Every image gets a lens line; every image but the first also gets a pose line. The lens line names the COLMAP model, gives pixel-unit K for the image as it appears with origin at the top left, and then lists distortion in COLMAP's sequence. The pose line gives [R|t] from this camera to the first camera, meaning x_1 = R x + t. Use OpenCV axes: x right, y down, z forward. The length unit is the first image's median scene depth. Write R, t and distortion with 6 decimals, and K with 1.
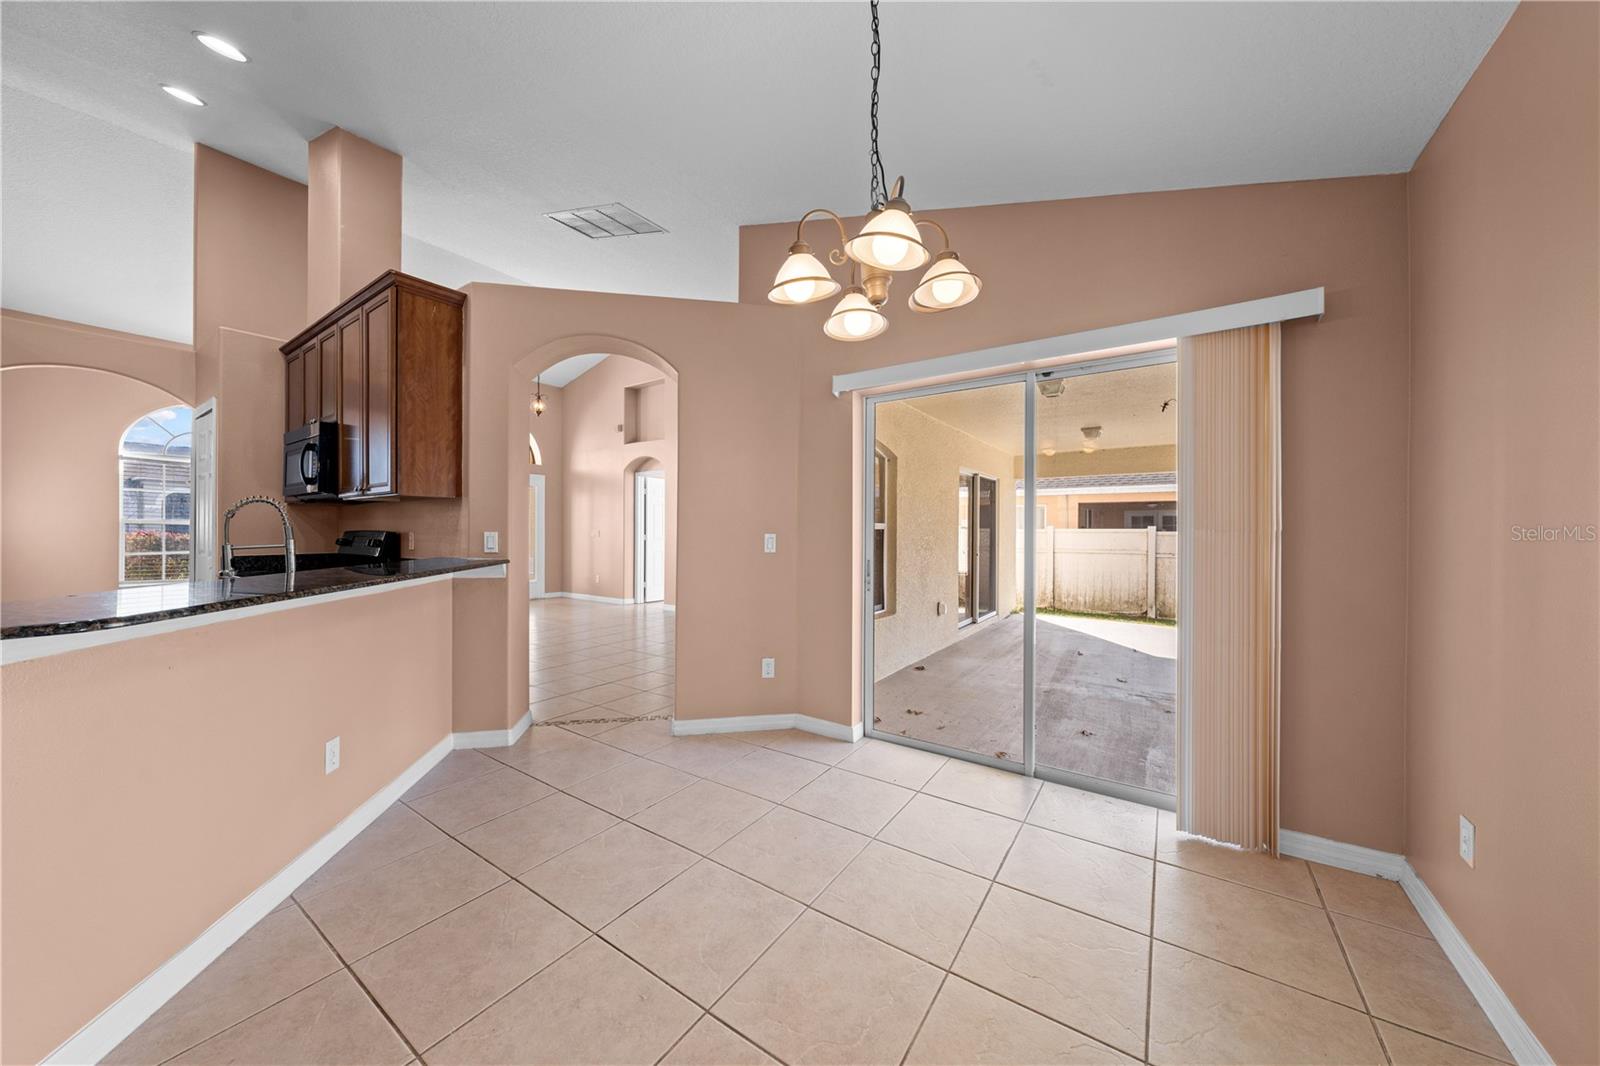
lens RADIAL K [[545.8, 0, 804.8], [0, 545.8, 532.4], [0, 0, 1]] dist [-0.001331, -0.000191]
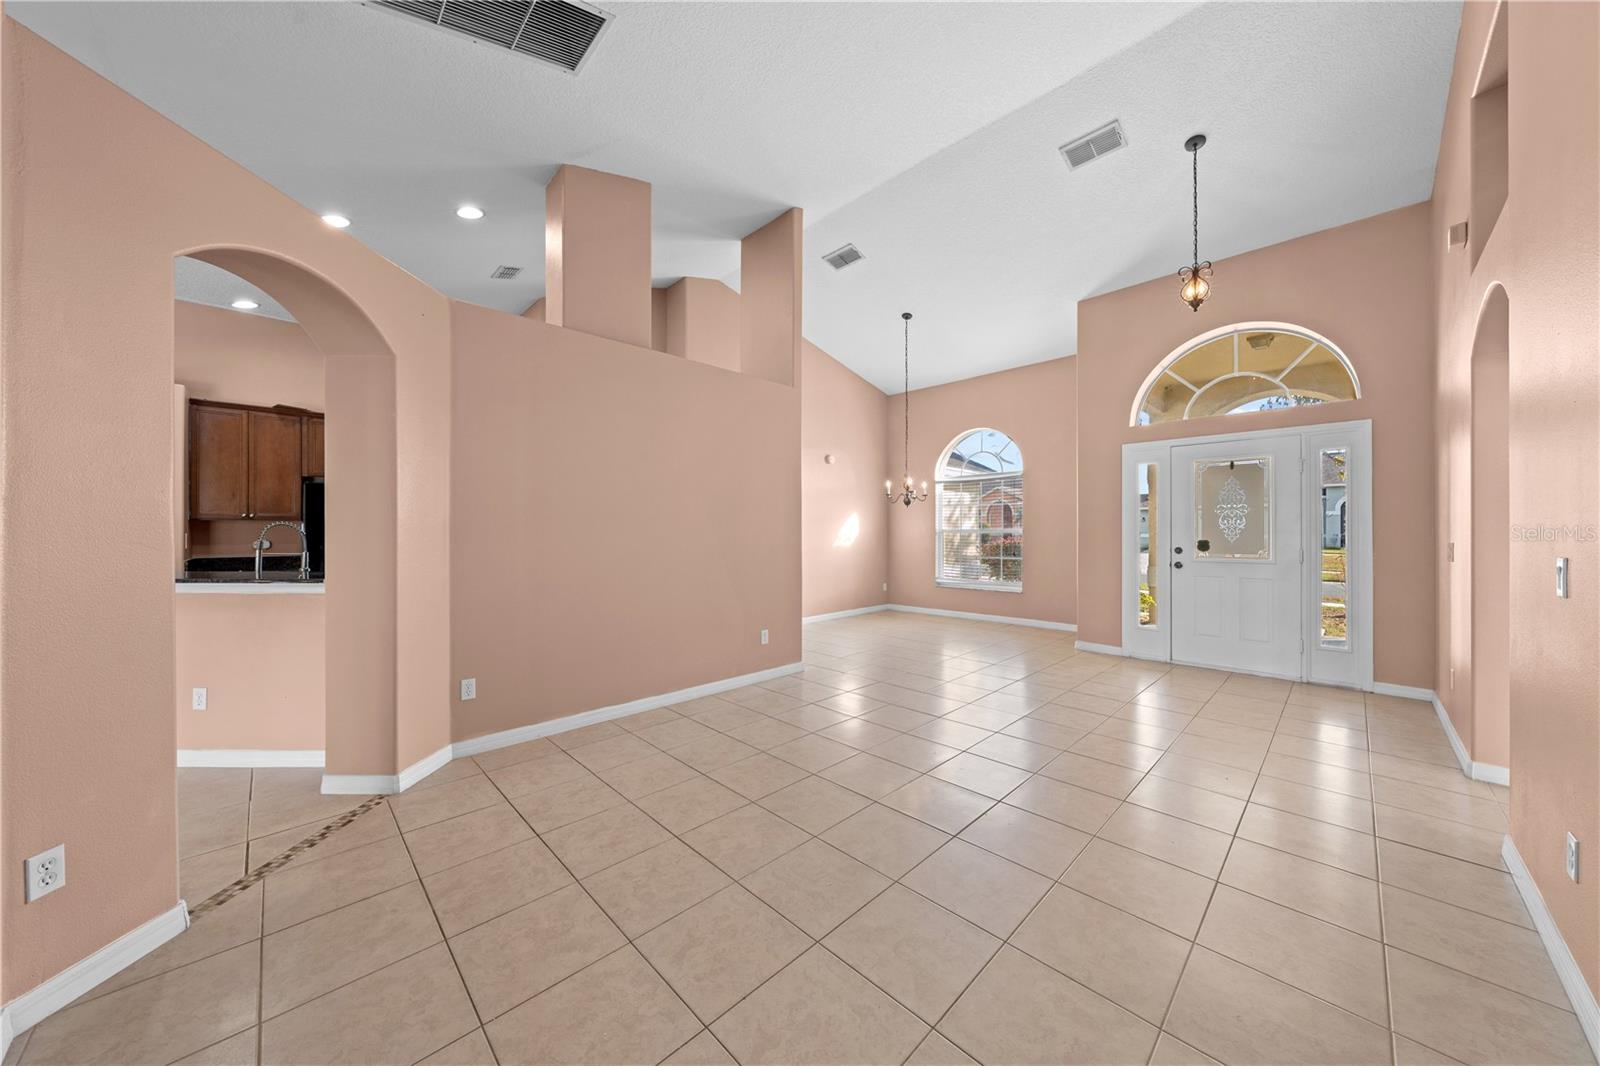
lens RADIAL K [[540.2, 0, 802.5], [0, 540.2, 526.9], [0, 0, 1]] dist [-0.000998, -0.000169]
pose [[-0.195700, -0.010852, -0.980604, 0.162595], [-0.004424, 0.999938, -0.010183, -0.028254], [0.980654, 0.002345, -0.195736, 1.965296]]
